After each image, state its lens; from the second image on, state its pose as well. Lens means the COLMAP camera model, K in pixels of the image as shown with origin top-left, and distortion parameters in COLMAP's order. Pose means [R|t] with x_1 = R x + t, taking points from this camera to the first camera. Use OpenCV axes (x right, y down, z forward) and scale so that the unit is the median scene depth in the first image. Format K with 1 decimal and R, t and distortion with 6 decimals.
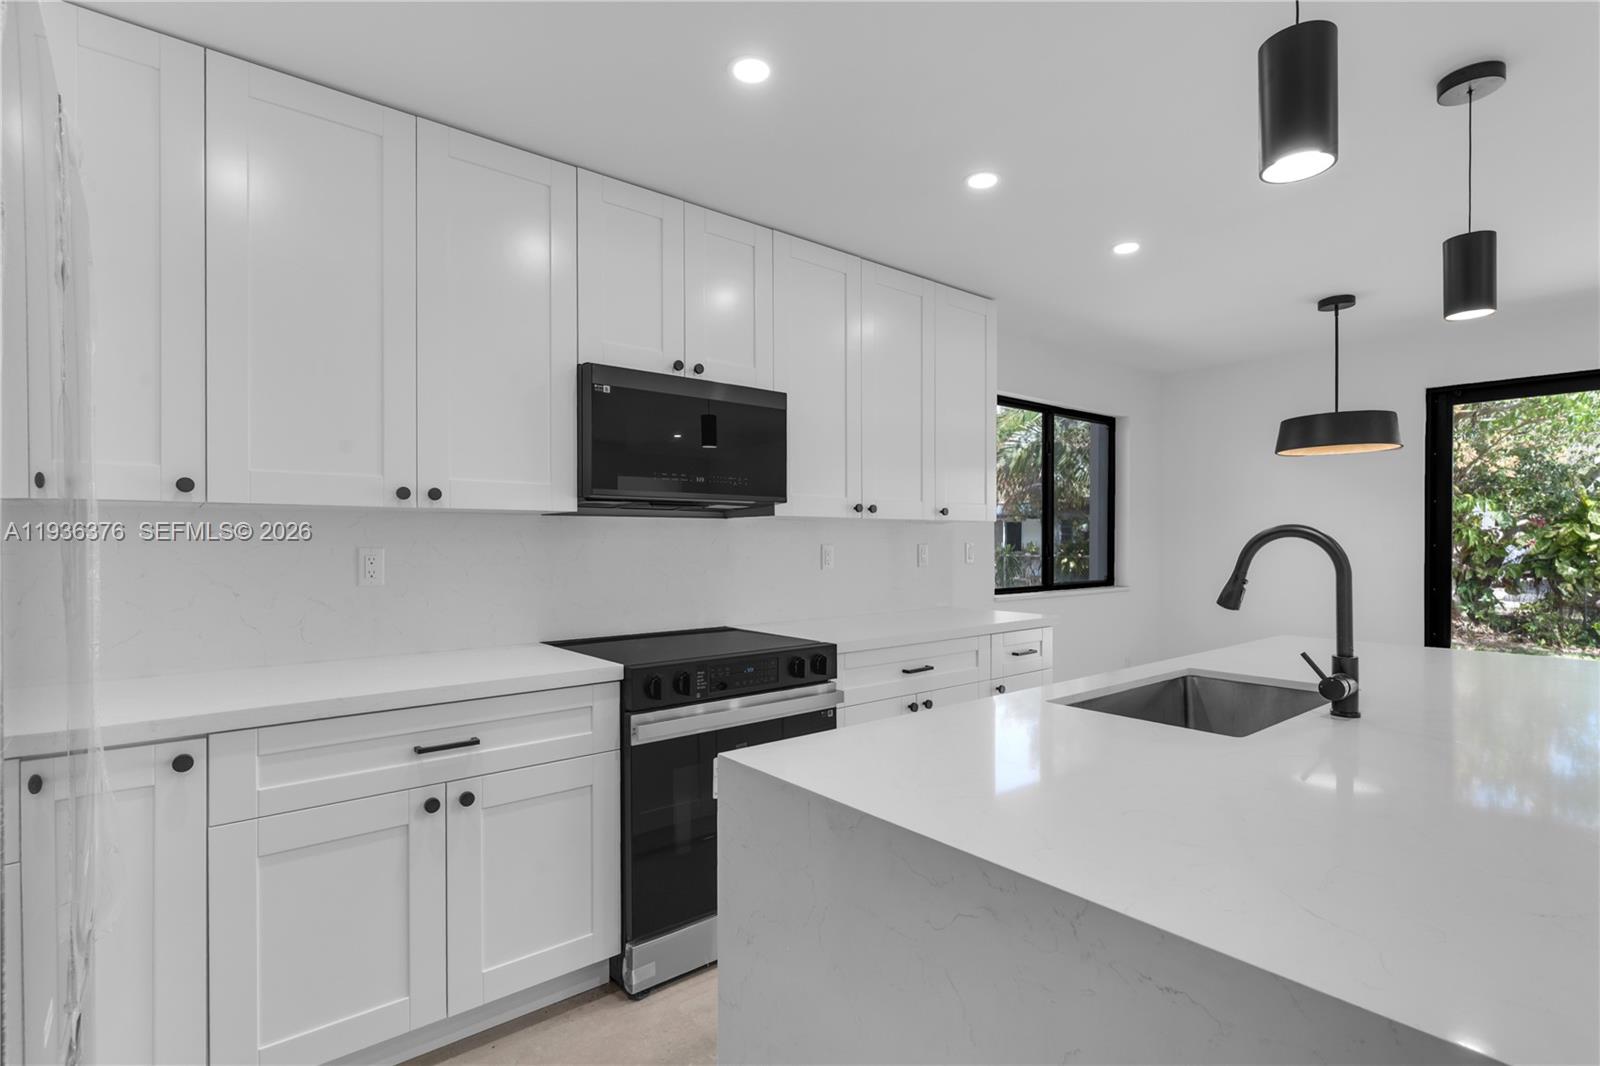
lens RADIAL K [[782.5, 0, 799.7], [0, 782.5, 544.0], [0, 0, 1]] dist [0.001096, 0.000650]
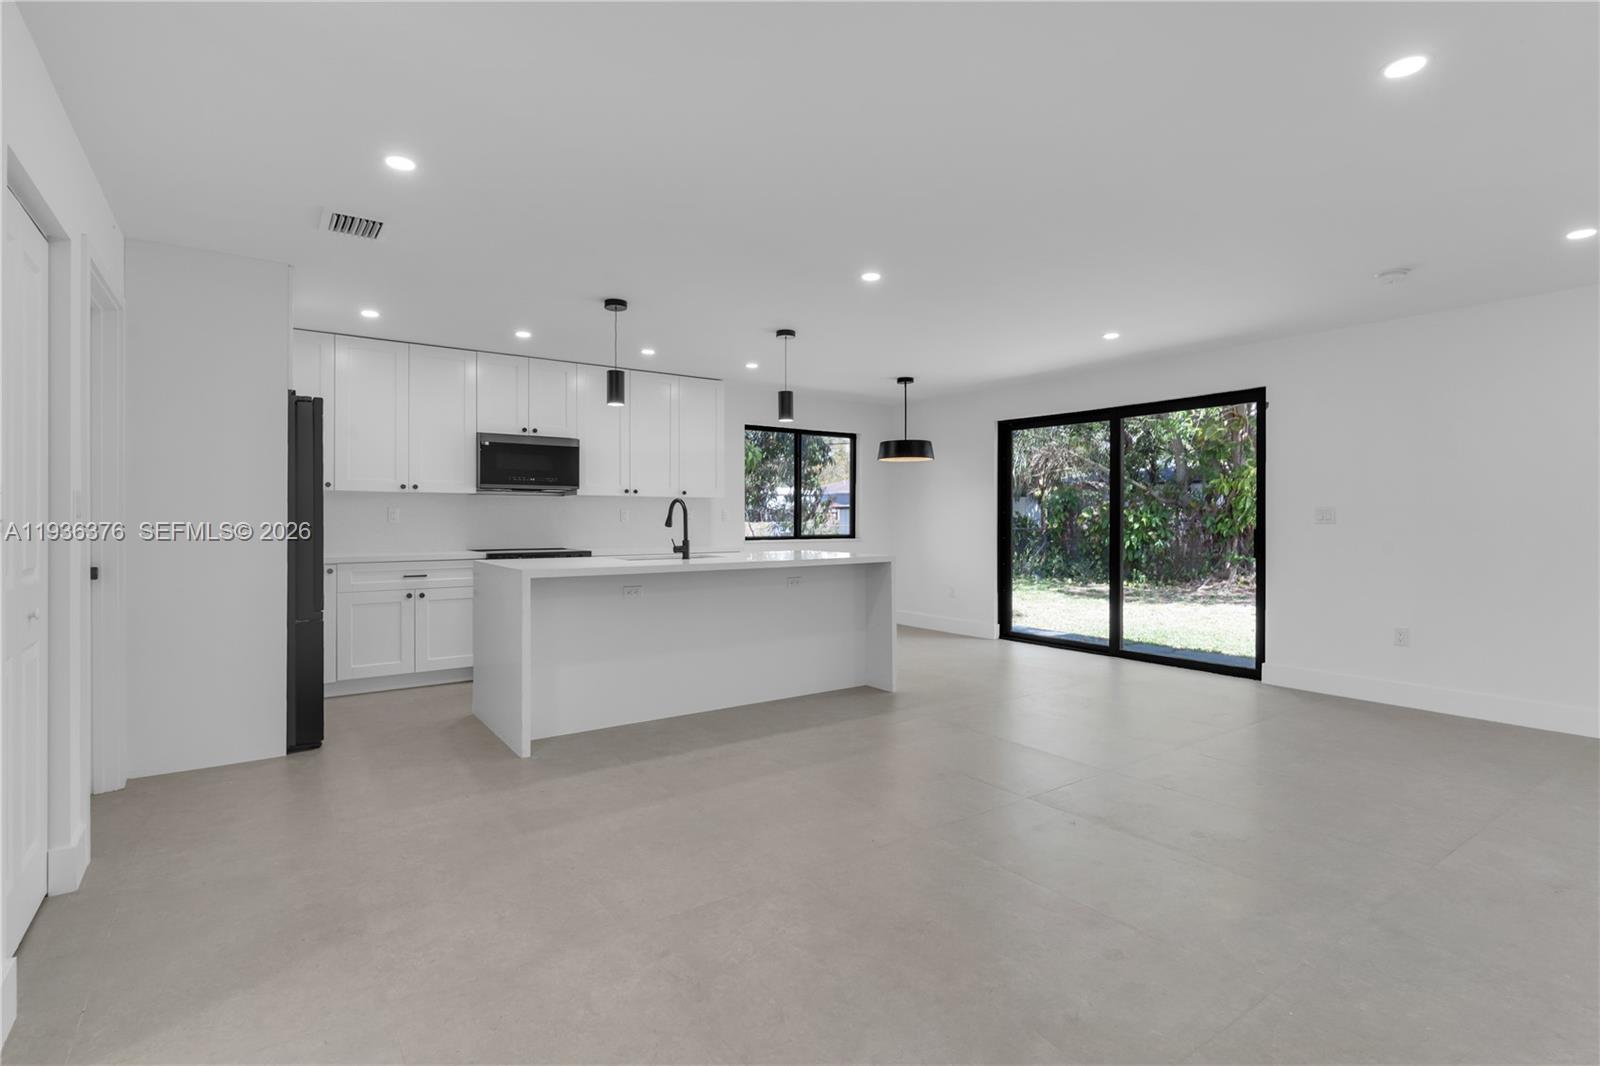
lens RADIAL K [[782.5, 0, 804.3], [0, 782.5, 523.0], [0, 0, 1]] dist [0.001096, 0.000650]
pose [[0.997081, 0.003075, -0.076286, 0.861922], [-0.003032, 0.999995, 0.000682, 0.043368], [0.076288, -0.000449, 0.997086, -1.266143]]
